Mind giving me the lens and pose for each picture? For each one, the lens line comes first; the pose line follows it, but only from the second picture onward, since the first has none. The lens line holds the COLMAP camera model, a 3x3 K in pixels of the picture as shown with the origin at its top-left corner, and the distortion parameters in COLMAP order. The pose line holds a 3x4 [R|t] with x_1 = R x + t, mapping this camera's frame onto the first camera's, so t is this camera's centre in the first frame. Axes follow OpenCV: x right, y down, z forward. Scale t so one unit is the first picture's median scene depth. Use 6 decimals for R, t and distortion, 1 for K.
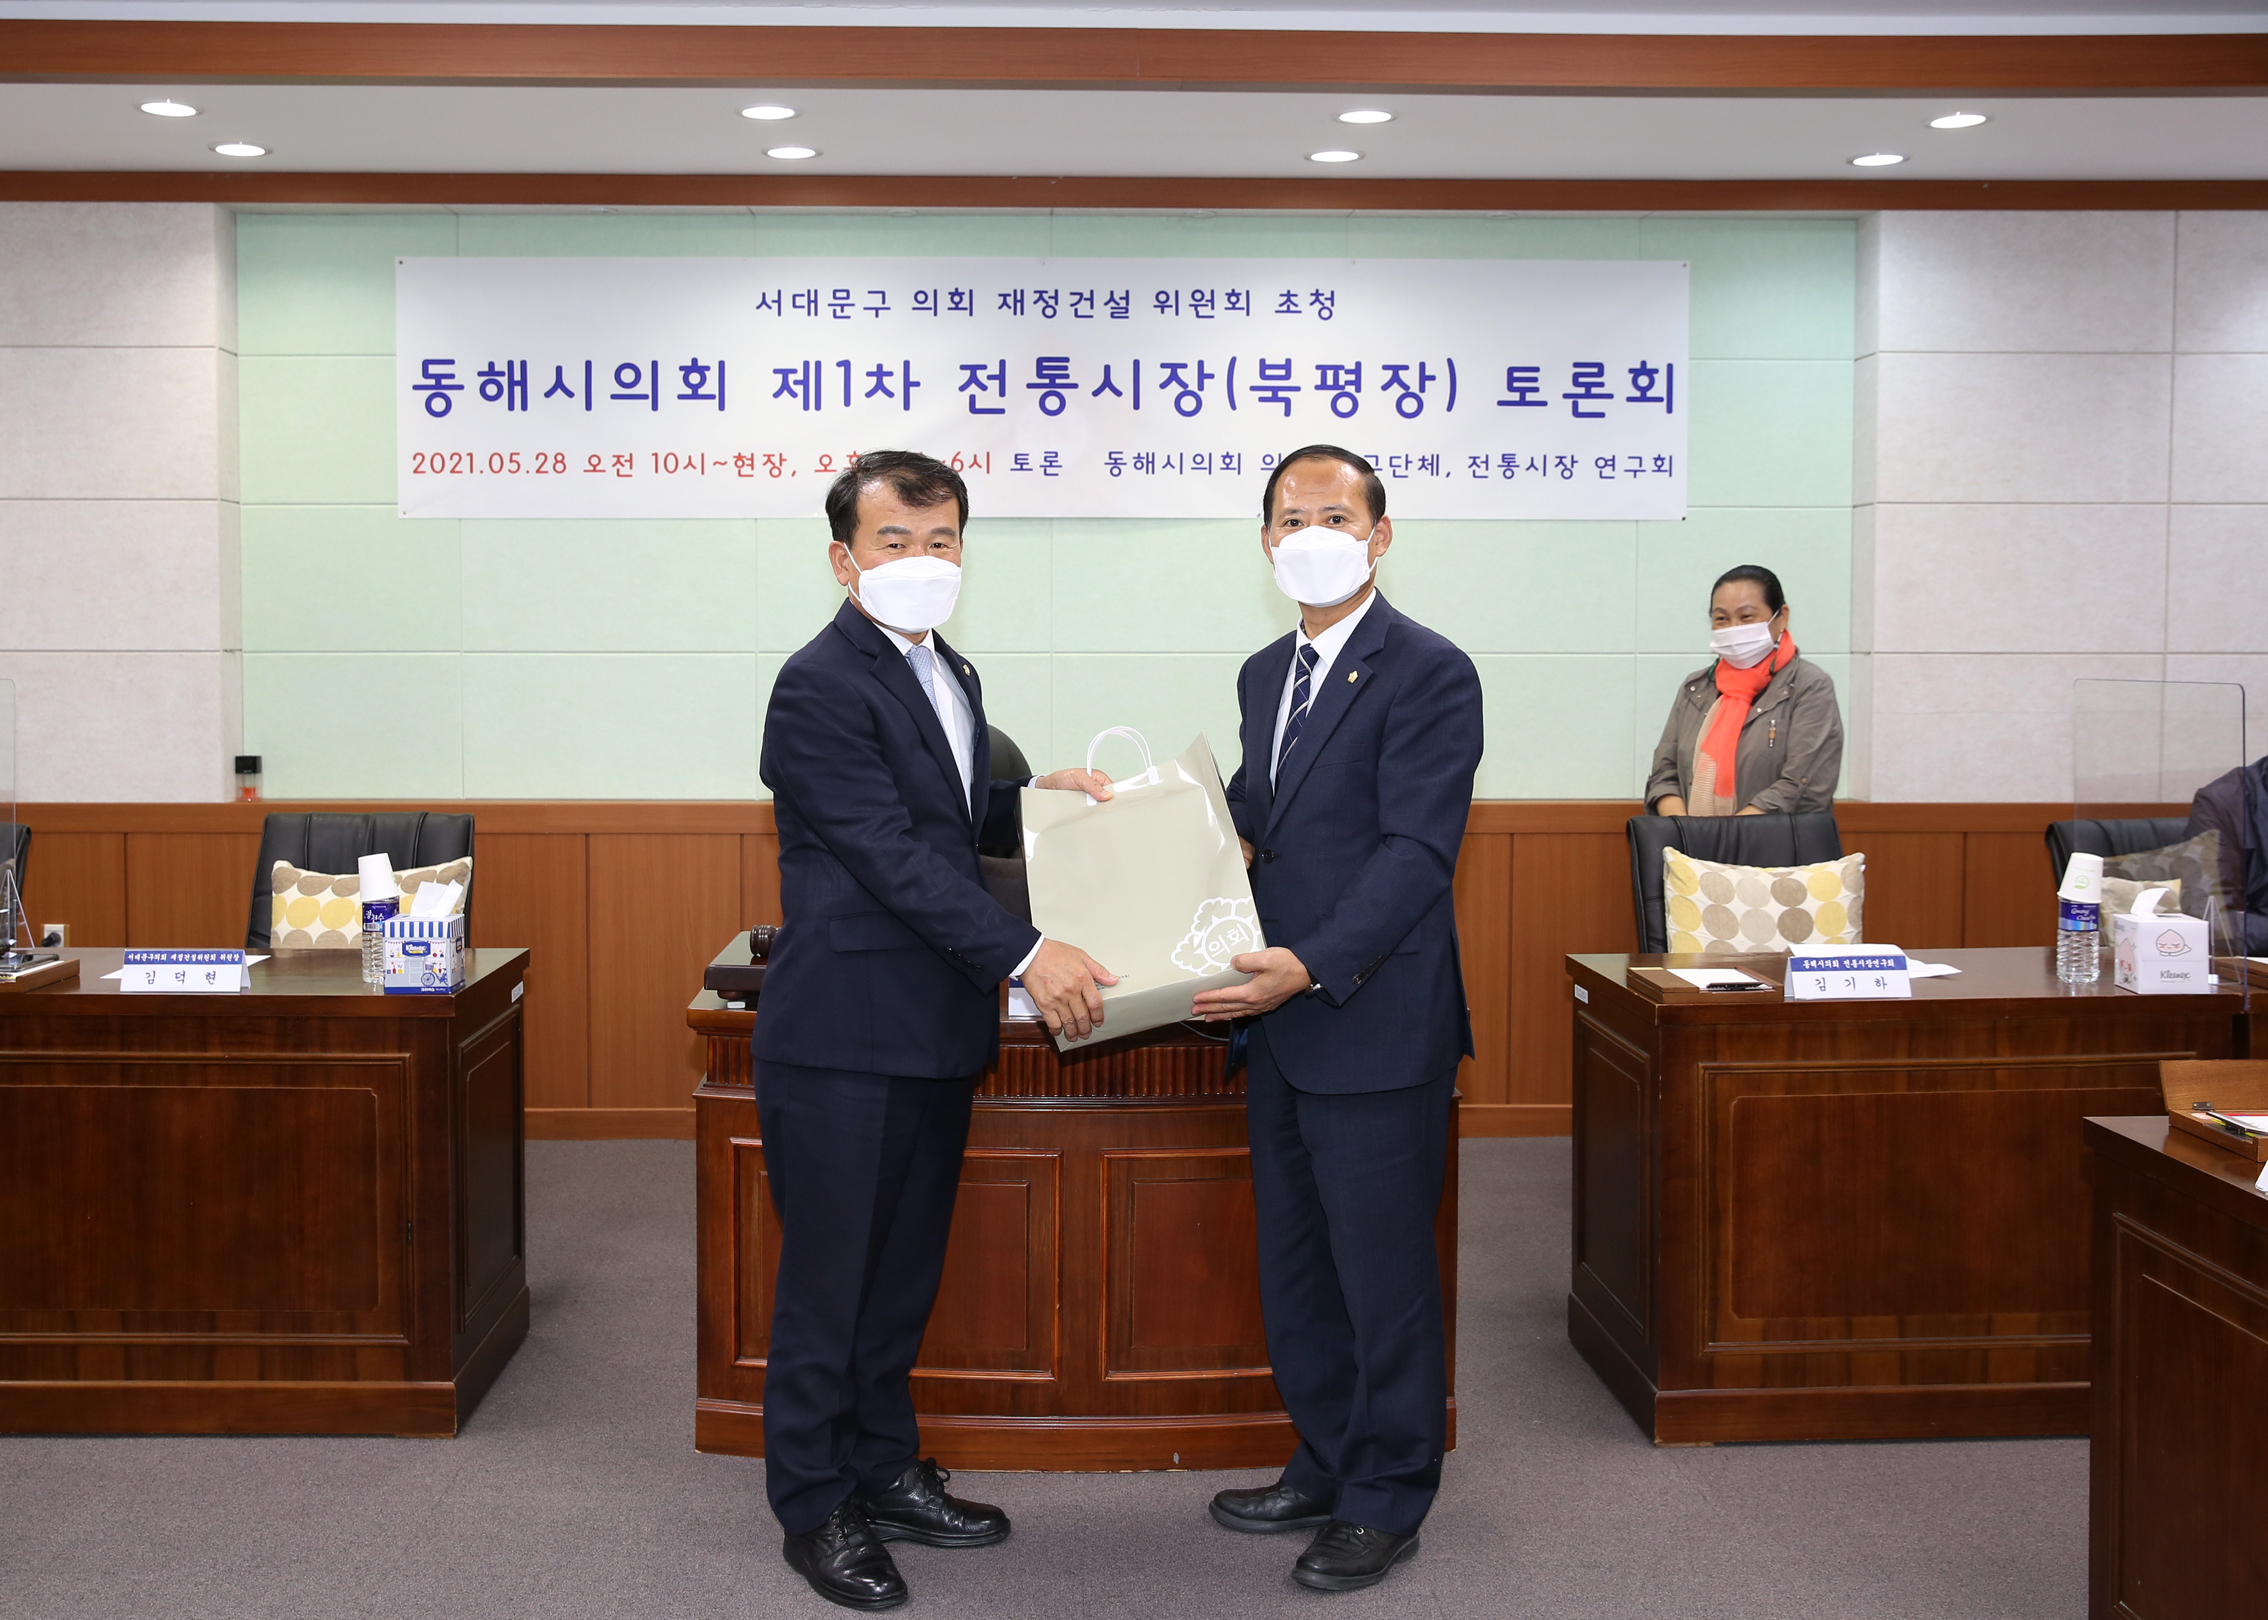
lens RADIAL K [[2258.1, 0, 1039.8], [0, 2258.1, 746.3], [0, 0, 1]] dist [-0.062501, 0.111963]
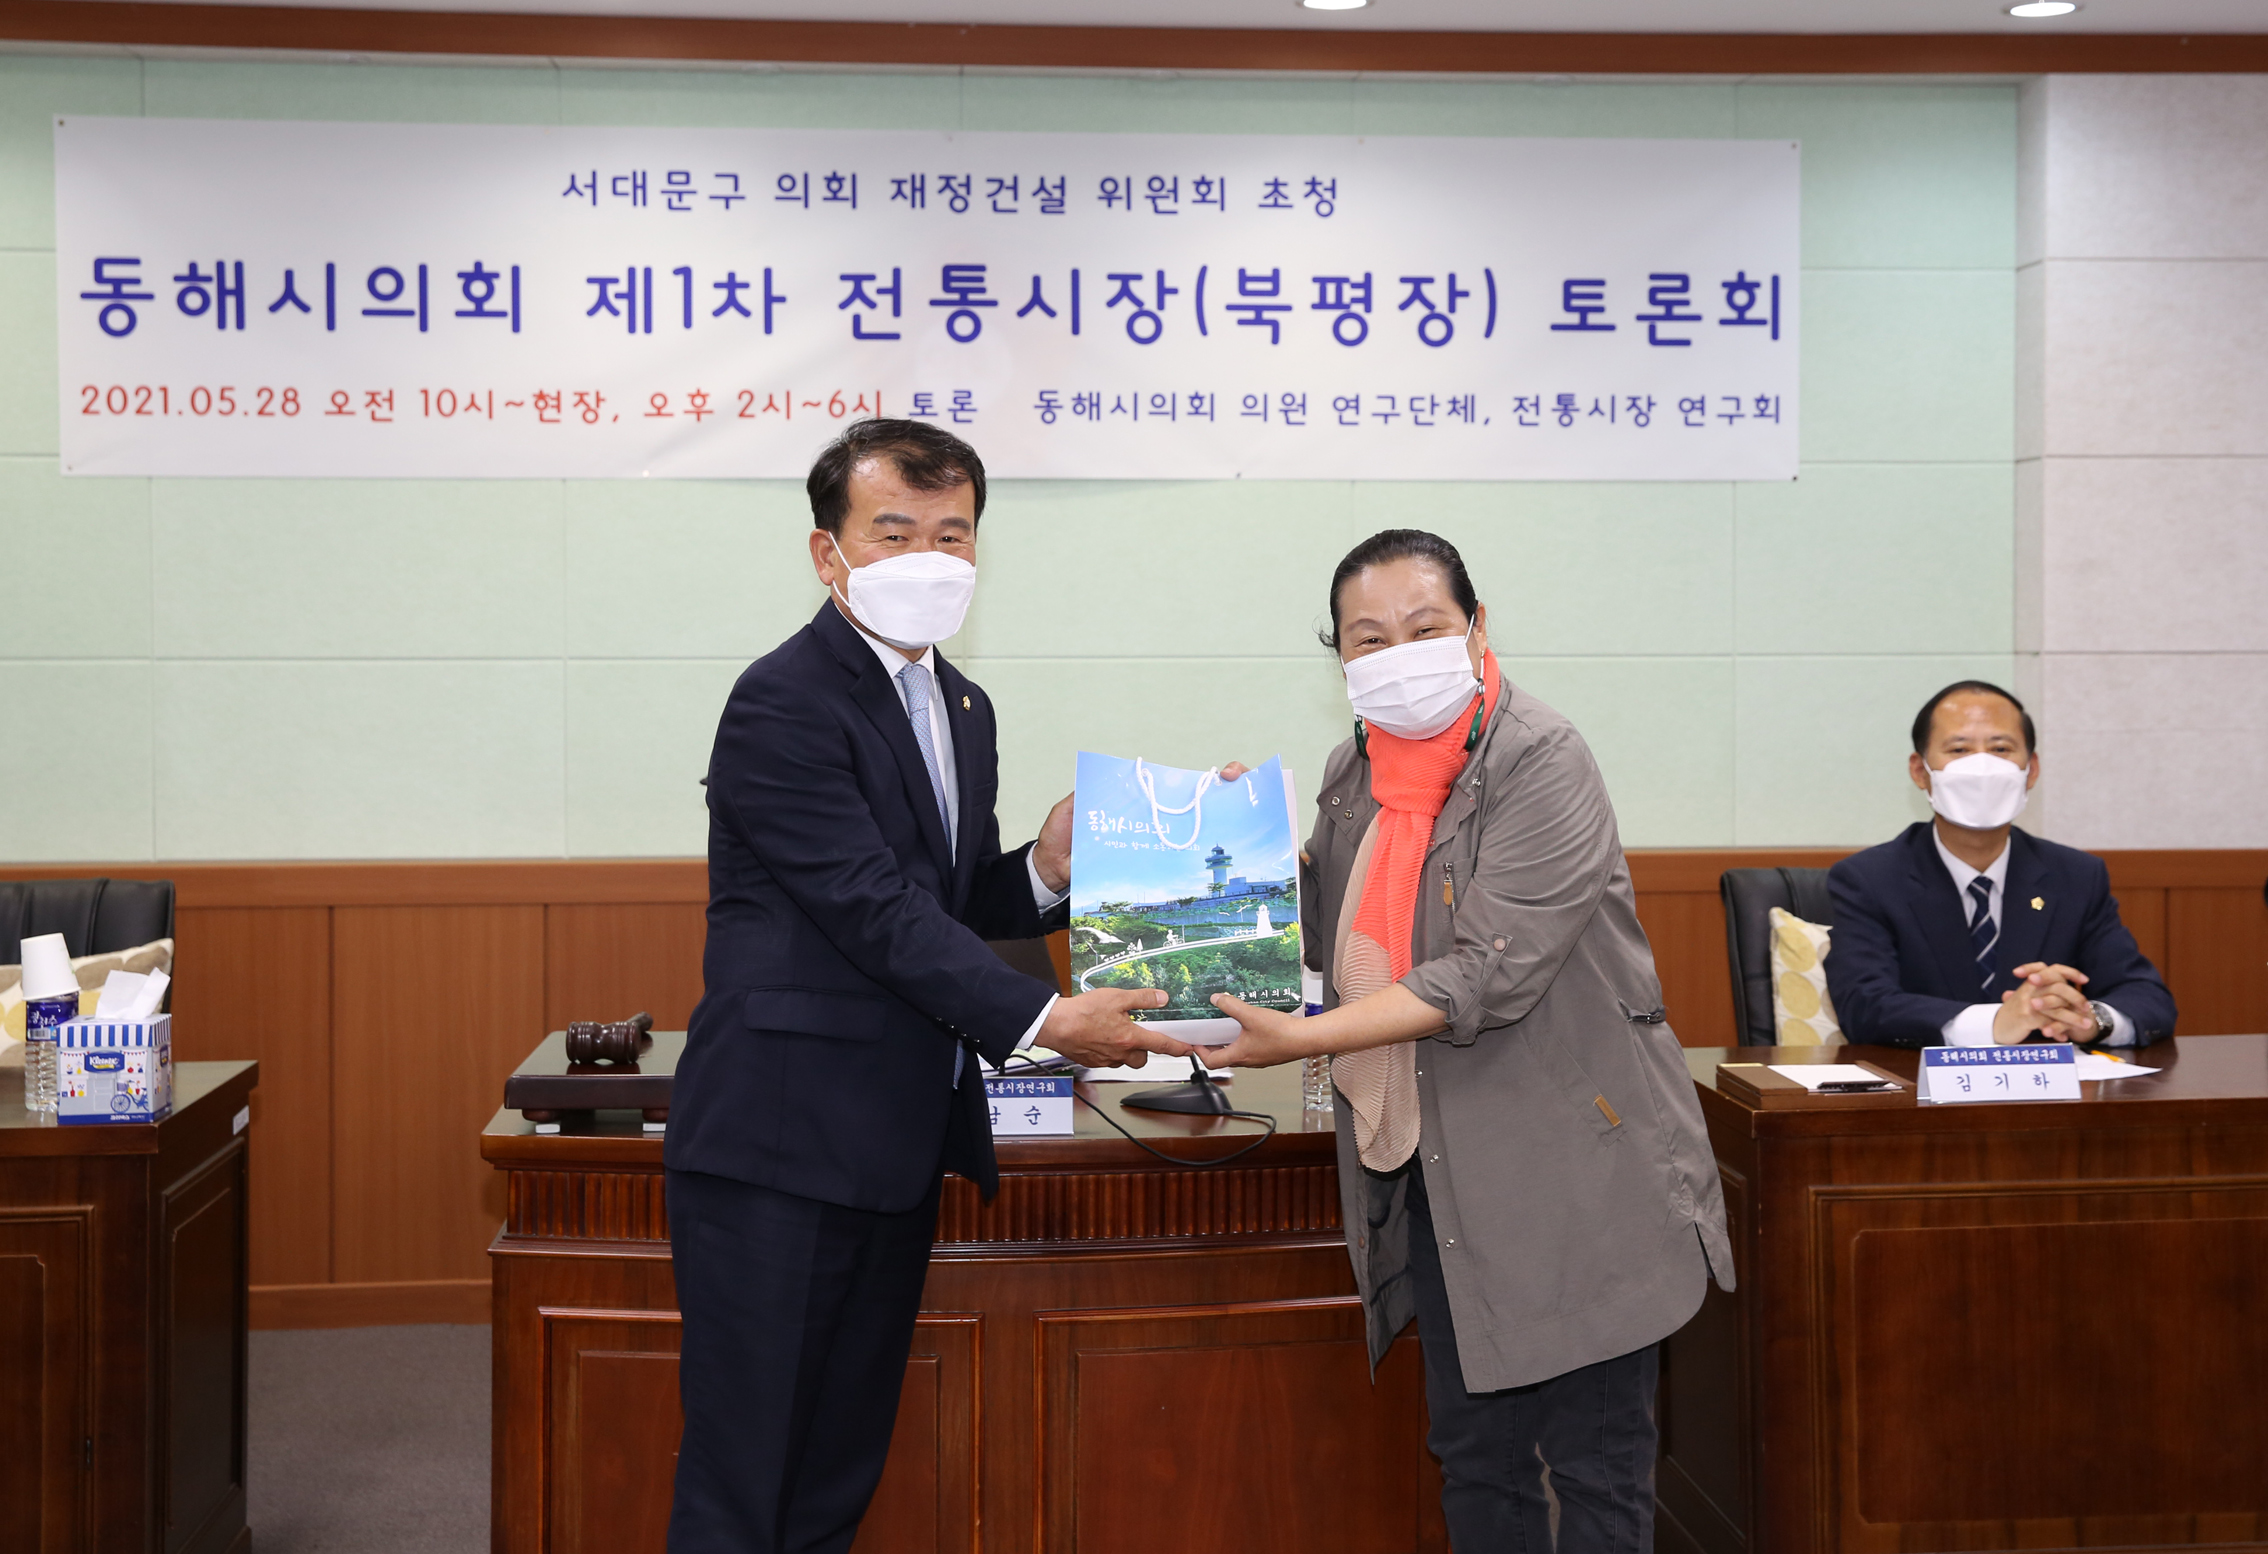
lens RADIAL K [[3101.6, 0, 1178.4], [0, 3101.6, 704.0], [0, 0, 1]] dist [0.047645, 0.132034]
pose [[0.997188, -0.004845, 0.074785, -0.001067], [0.006769, 0.999652, -0.025489, 0.000642], [-0.074636, 0.025923, 0.996874, -0.033631]]
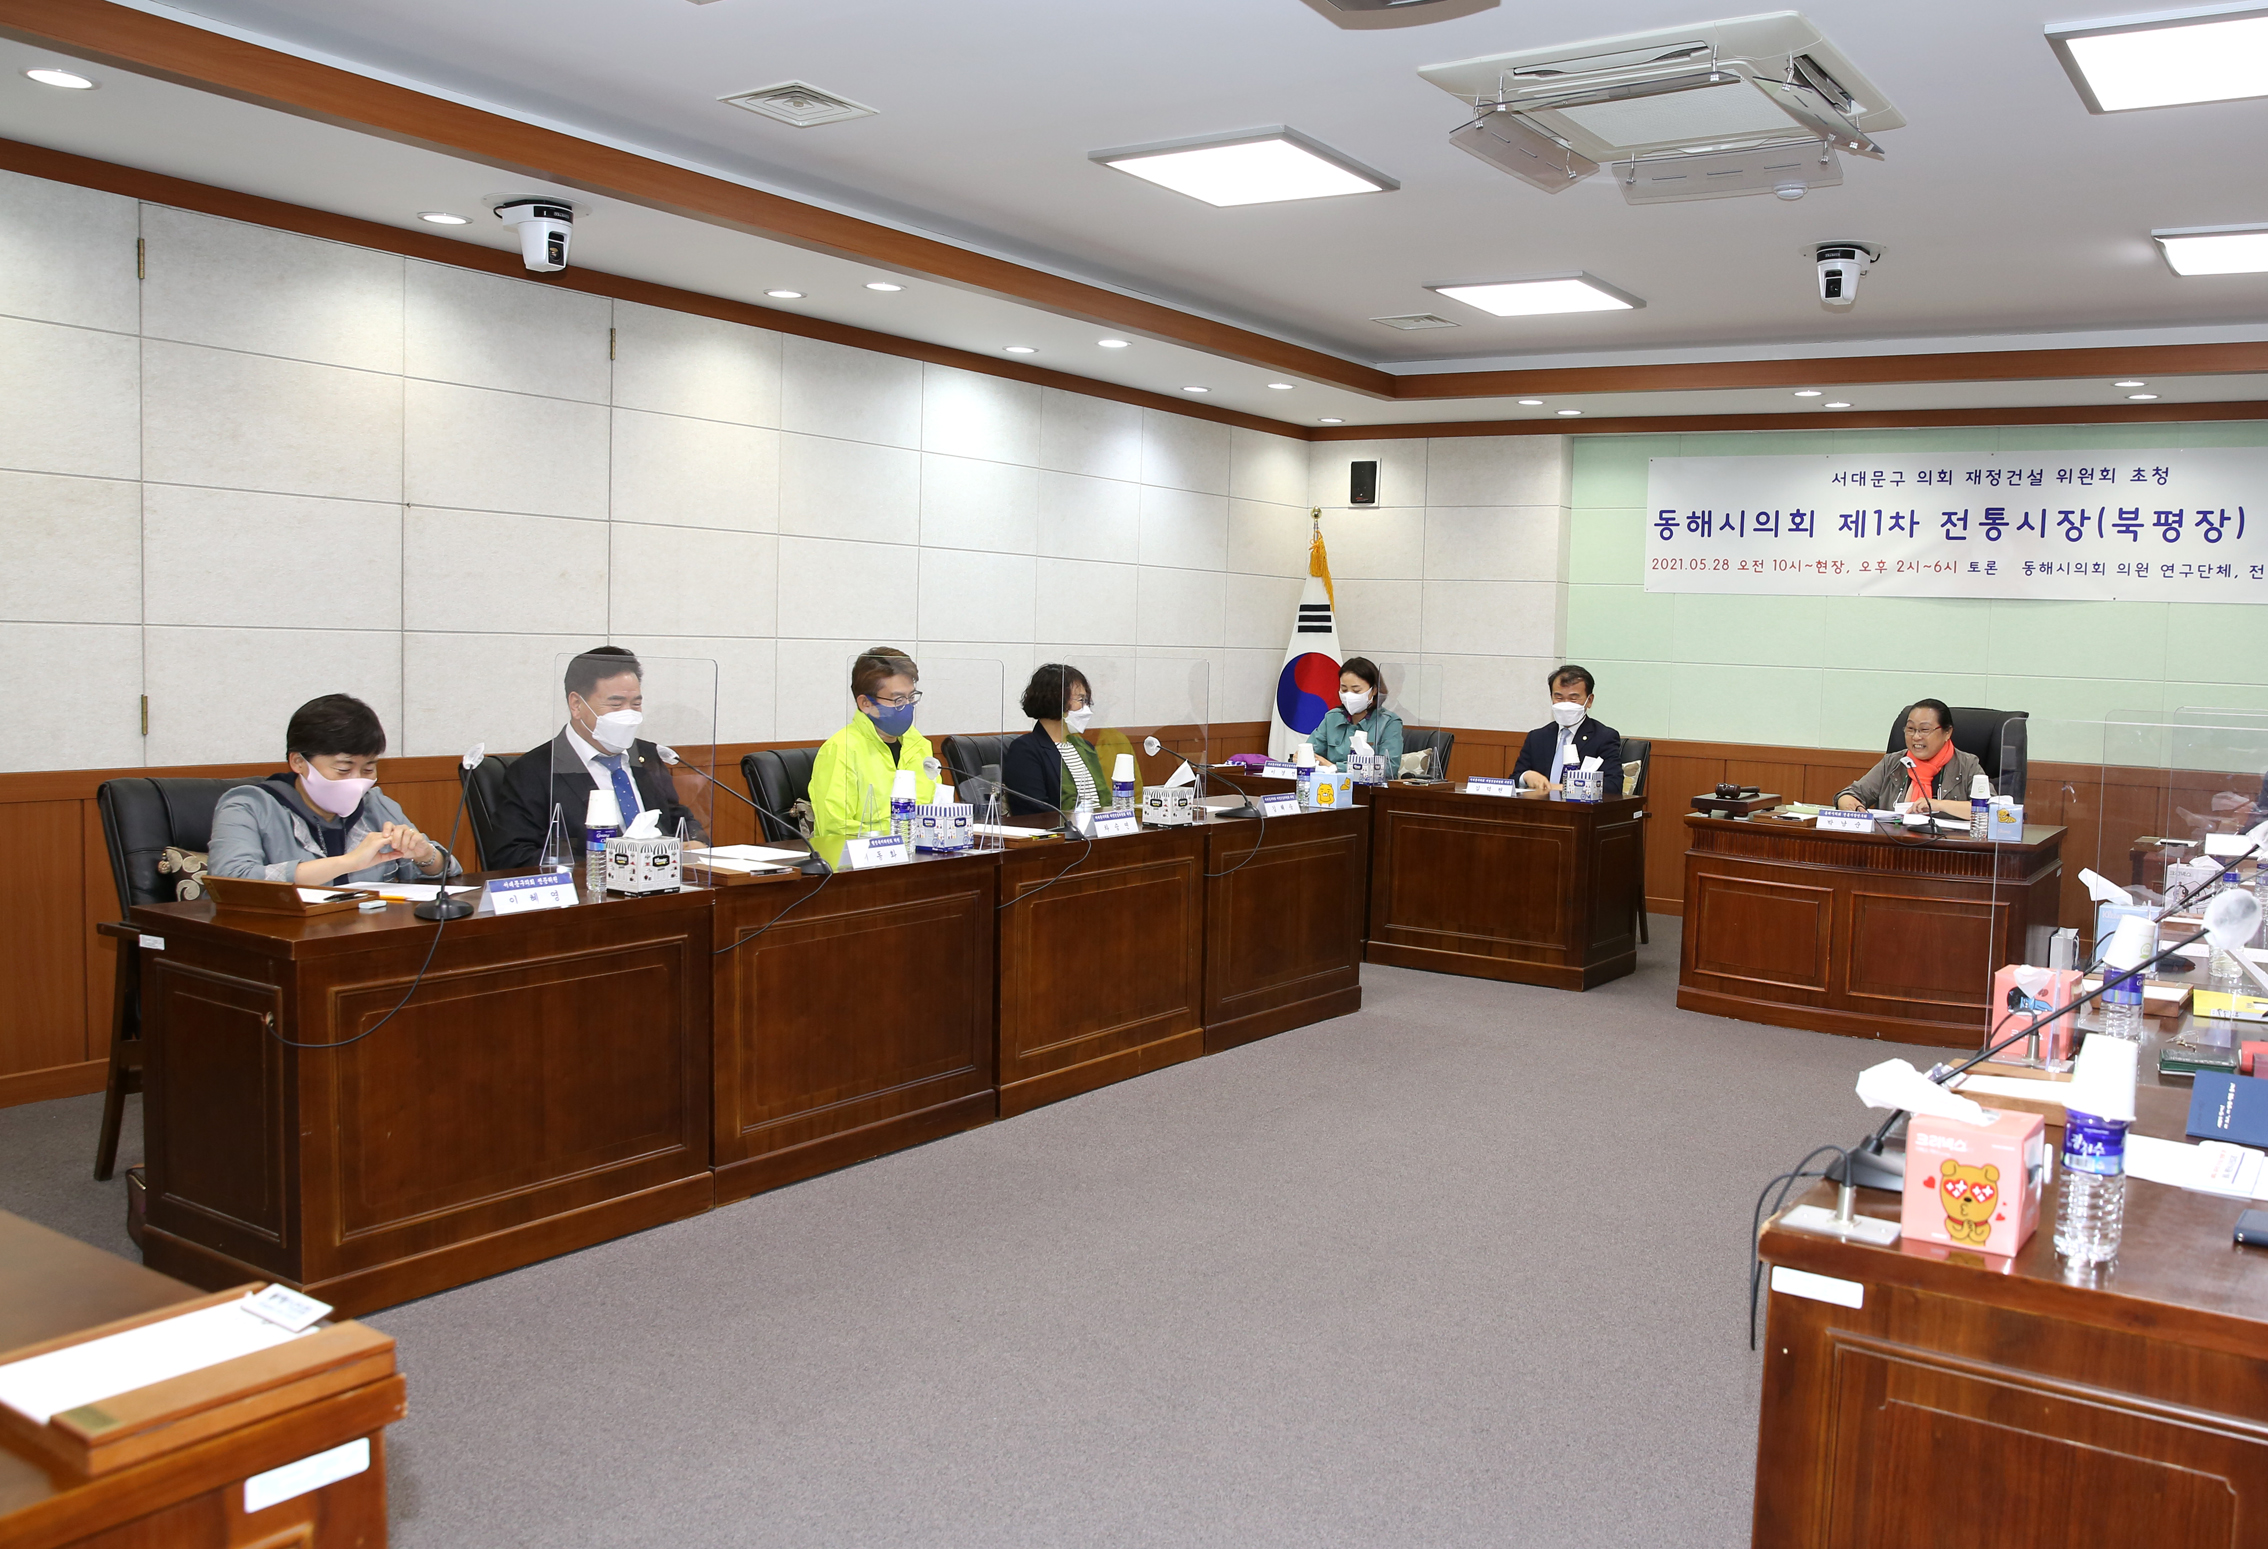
lens RADIAL K [[1841.9, 0, 1305.3], [0, 1841.9, 784.3], [0, 0, 1]] dist [-0.113777, 0.109035]
pose [[0.848058, 0.066148, -0.525758, 0.309565], [-0.055462, 0.997809, 0.036078, 0.023162], [0.526992, -0.001436, 0.849869, -0.498894]]
